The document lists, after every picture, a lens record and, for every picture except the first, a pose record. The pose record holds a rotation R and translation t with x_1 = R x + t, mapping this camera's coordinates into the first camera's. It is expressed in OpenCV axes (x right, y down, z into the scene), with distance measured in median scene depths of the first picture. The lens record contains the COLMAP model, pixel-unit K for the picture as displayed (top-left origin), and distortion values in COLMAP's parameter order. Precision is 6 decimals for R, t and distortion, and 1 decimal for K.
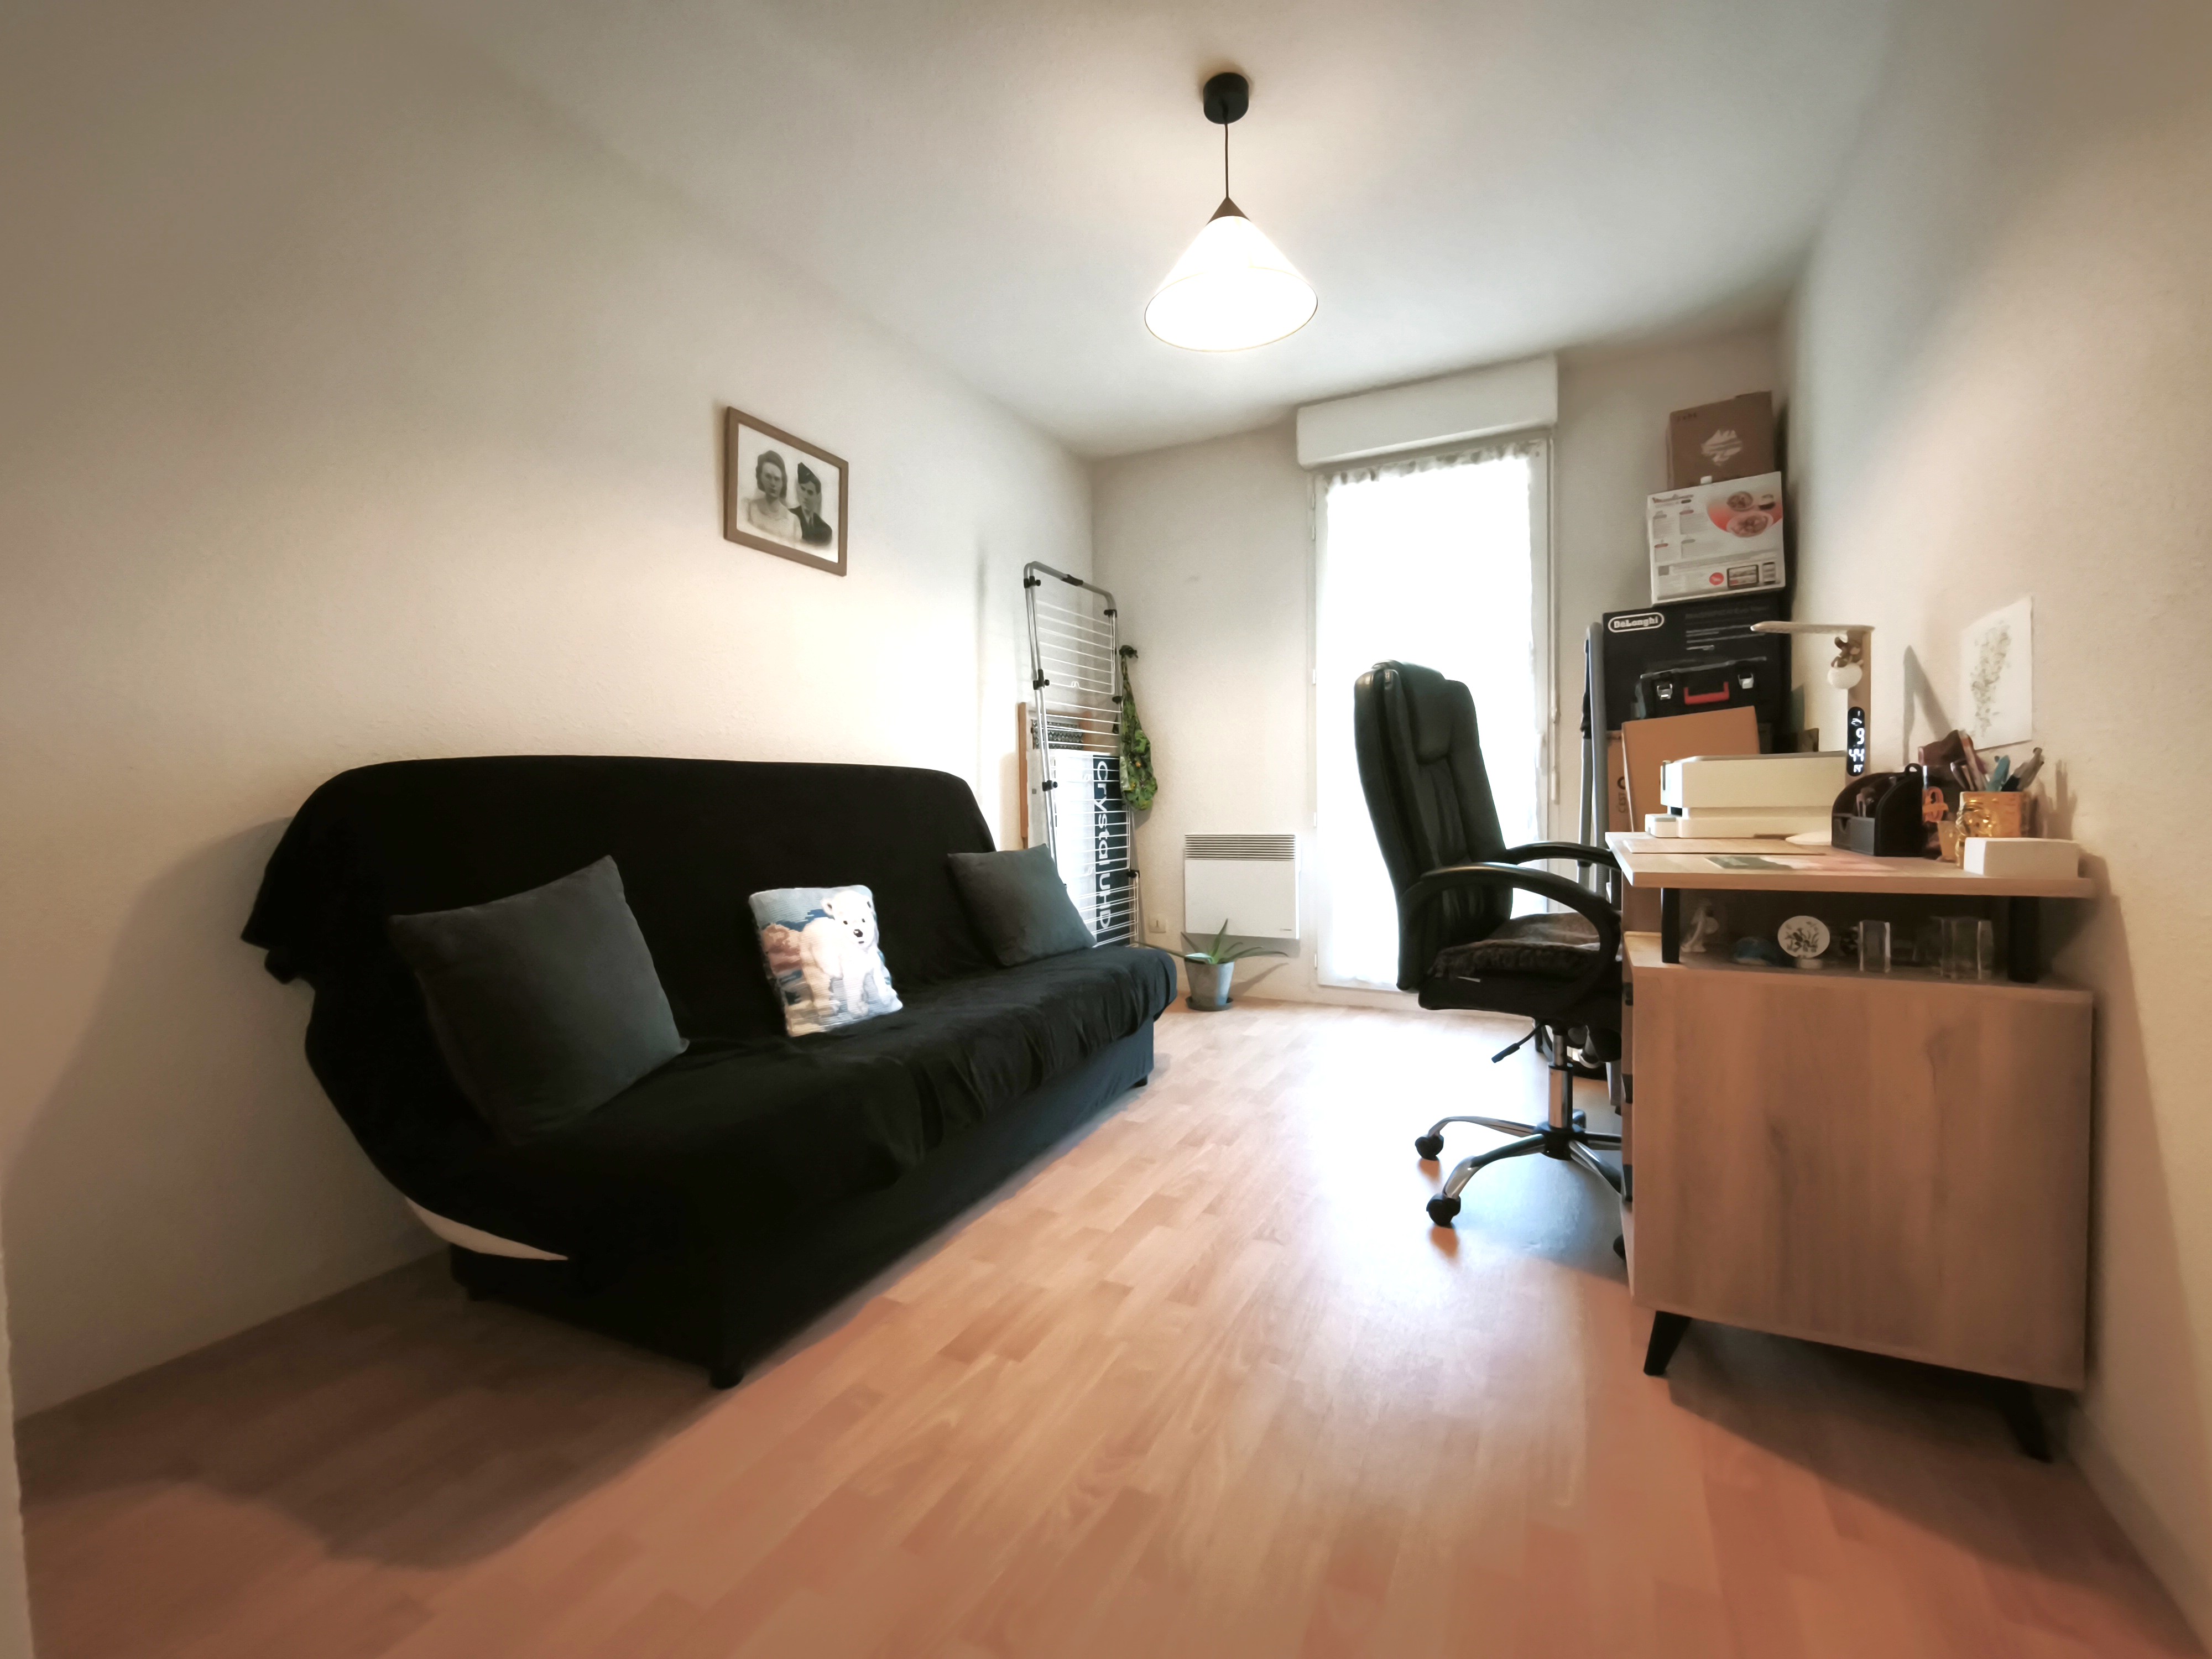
lens RADIAL K [[939.5, 0, 1112.0], [0, 939.5, 823.0], [0, 0, 1]] dist [0.000483, -0.001024]
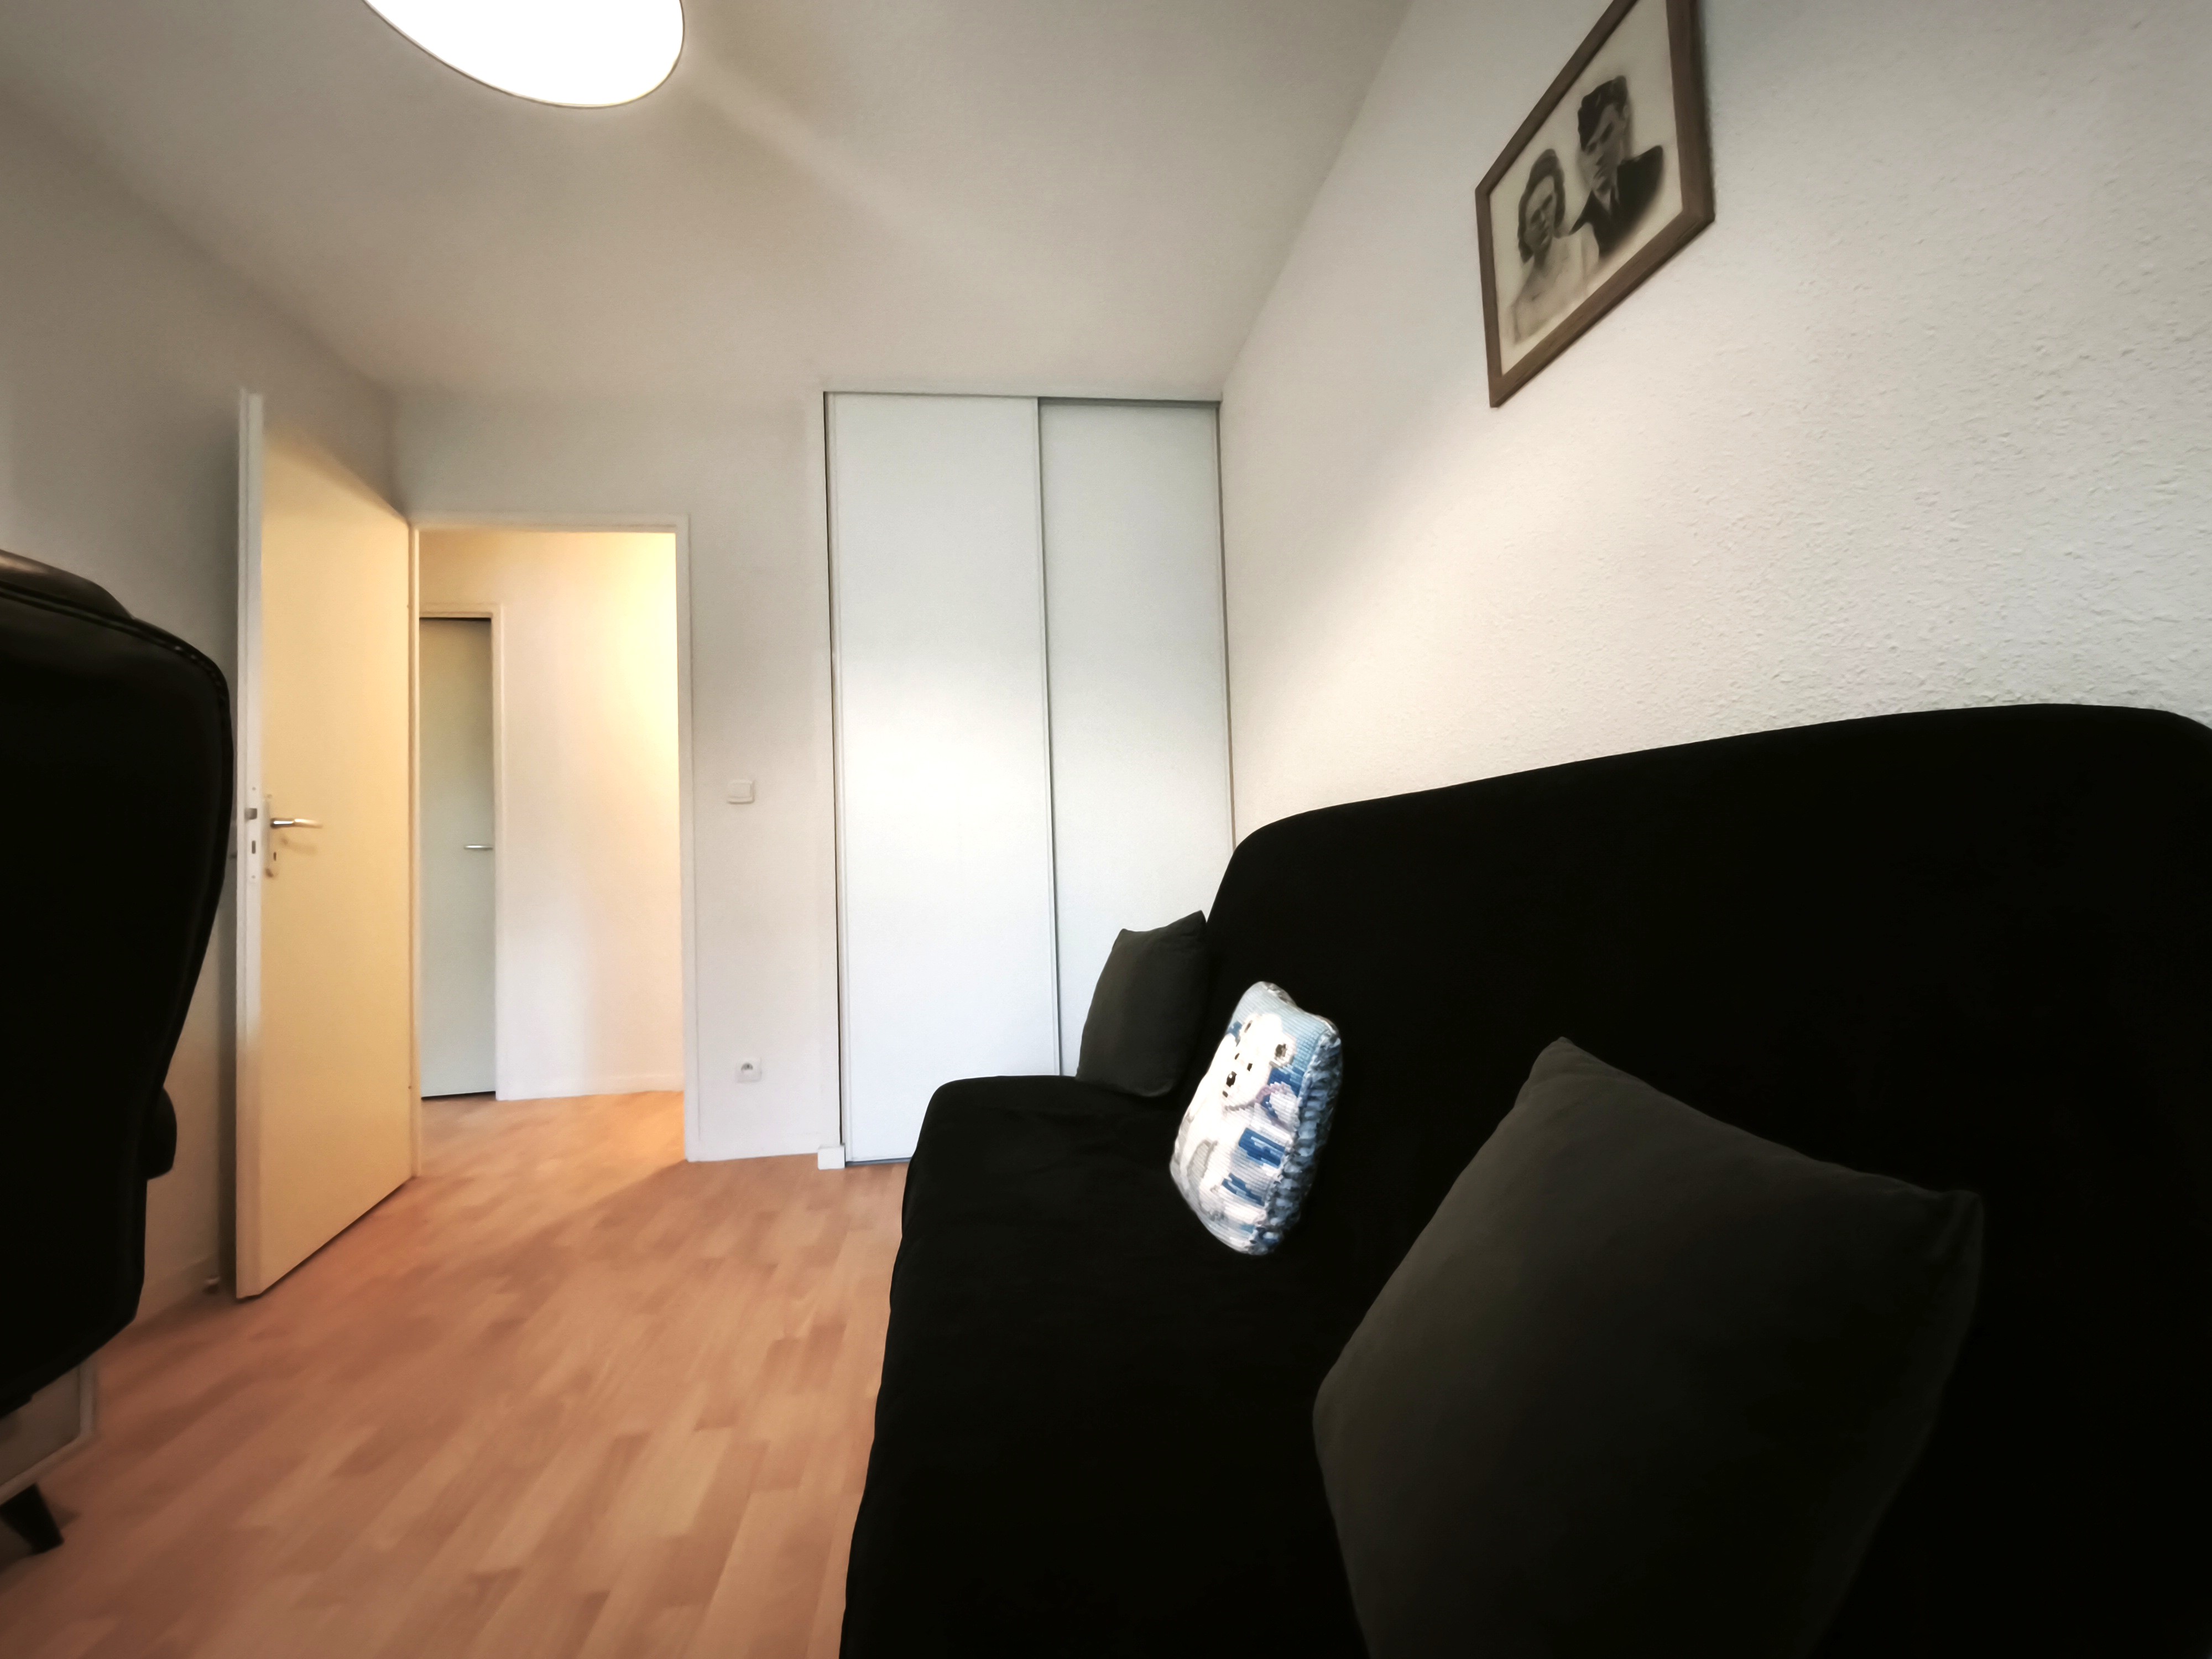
lens RADIAL K [[939.5, 0, 1112.0], [0, 939.5, 823.0], [0, 0, 1]] dist [0.000483, -0.001024]
pose [[-0.815765, 0.026175, -0.577790, 0.144198], [0.029135, 0.999567, 0.004149, -0.051019], [0.577649, -0.013449, -0.816175, 1.432803]]
